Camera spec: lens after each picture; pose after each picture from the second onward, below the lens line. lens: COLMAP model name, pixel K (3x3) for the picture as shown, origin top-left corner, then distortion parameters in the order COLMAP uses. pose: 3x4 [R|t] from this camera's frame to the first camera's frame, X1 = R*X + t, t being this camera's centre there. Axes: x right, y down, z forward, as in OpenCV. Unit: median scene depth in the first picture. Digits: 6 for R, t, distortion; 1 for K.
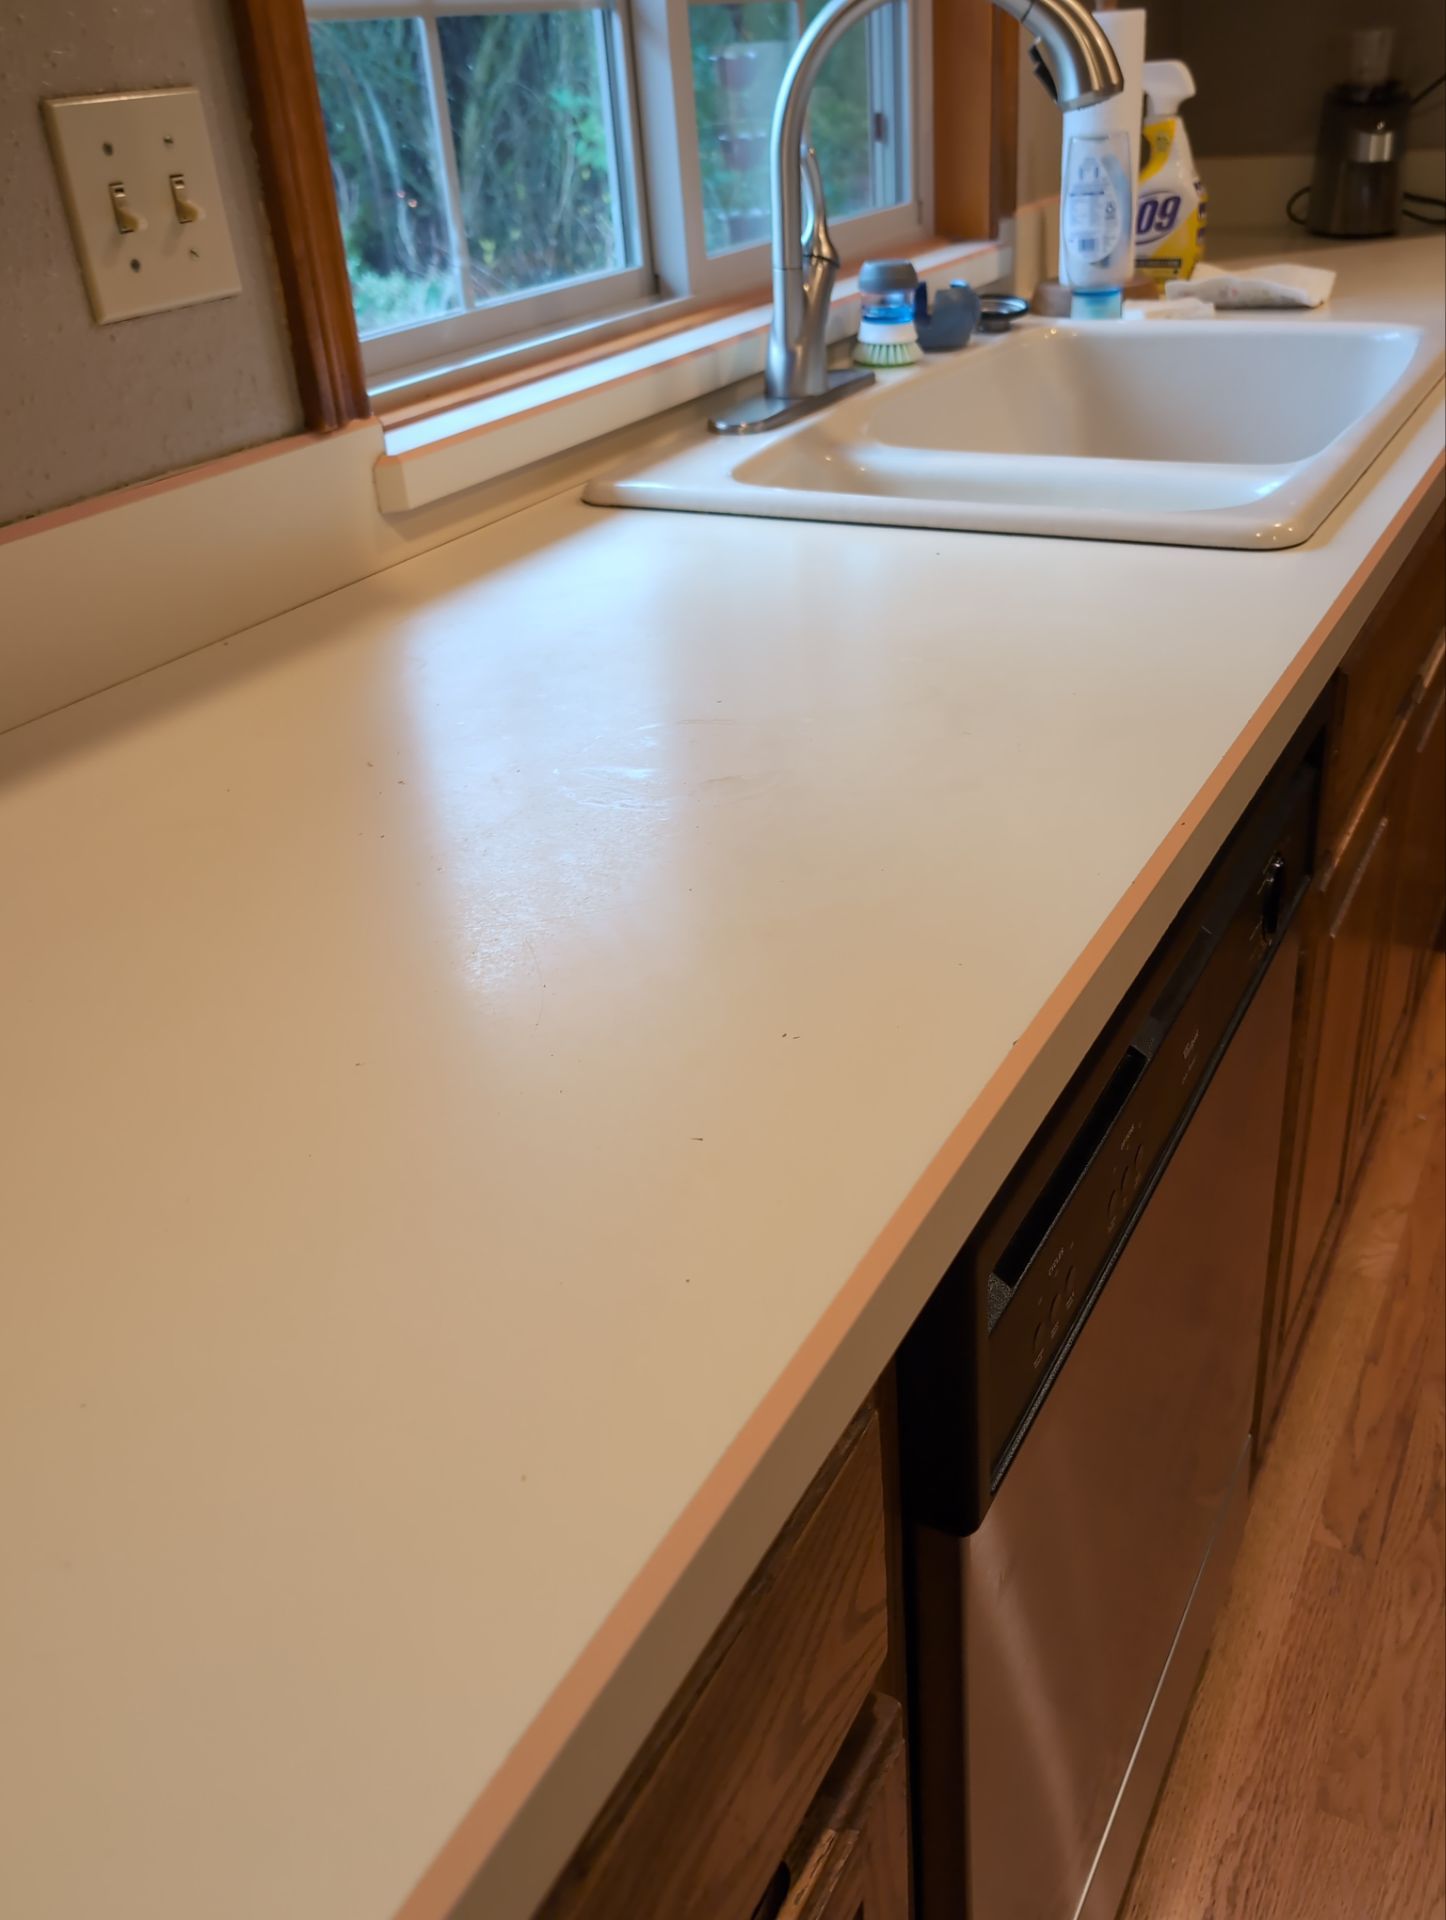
lens RADIAL K [[1632.7, 0, 715.0], [0, 1632.7, 953.5], [0, 0, 1]] dist [0.015649, -0.031375]
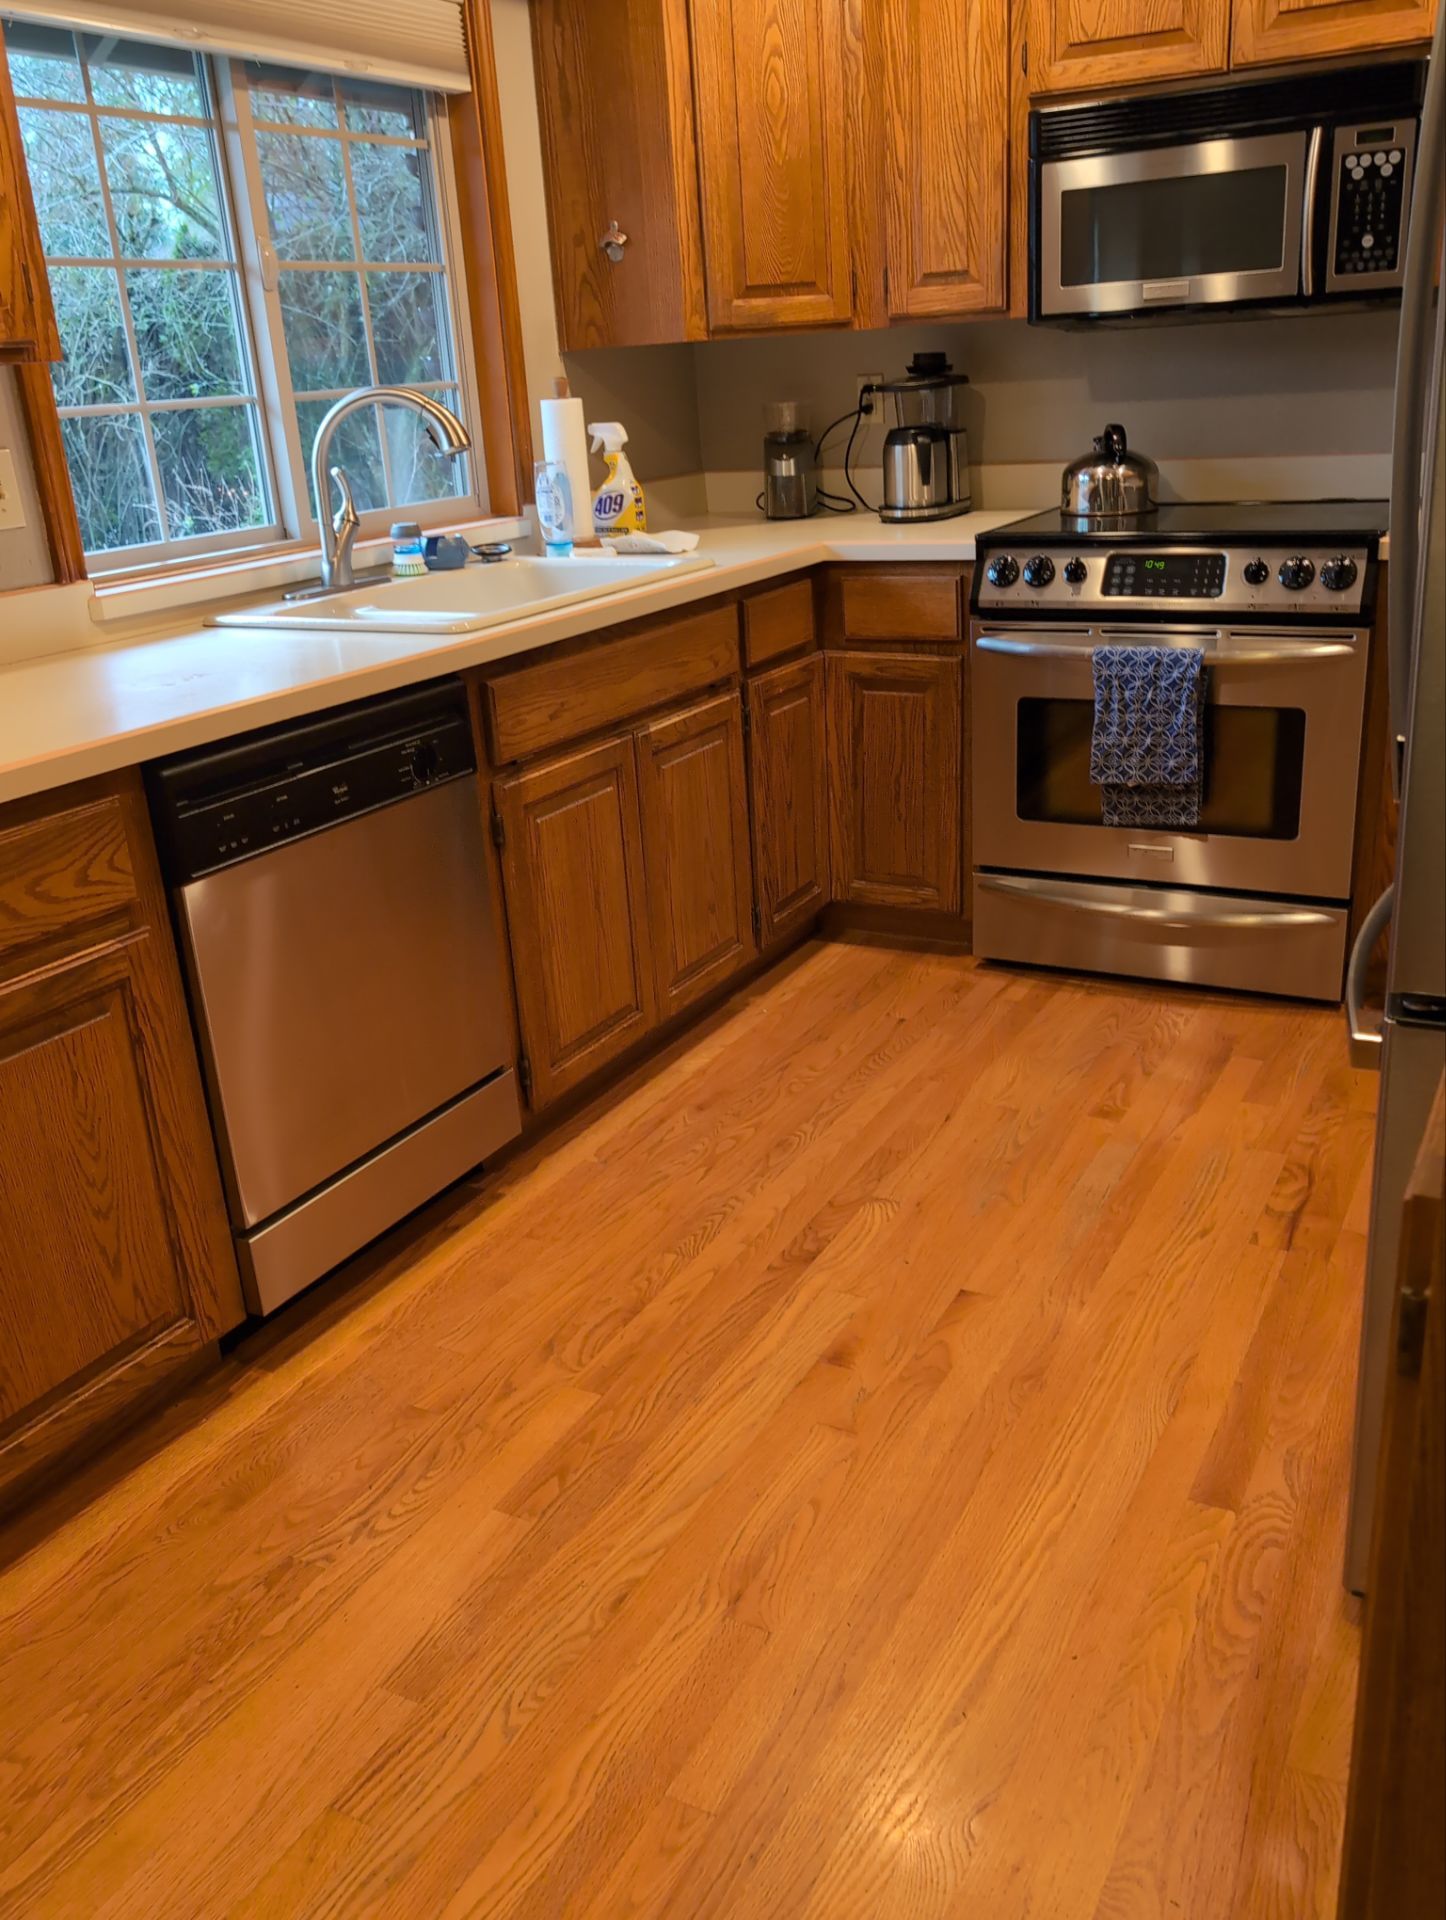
lens RADIAL K [[1632.7, 0, 730.2], [0, 1632.7, 968.0], [0, 0, 1]] dist [0.015649, -0.031375]
pose [[0.999461, 0.005242, 0.032412, 0.394470], [-0.000412, 0.989097, -0.147268, 0.350351], [-0.032831, 0.147175, 0.988565, -0.778480]]
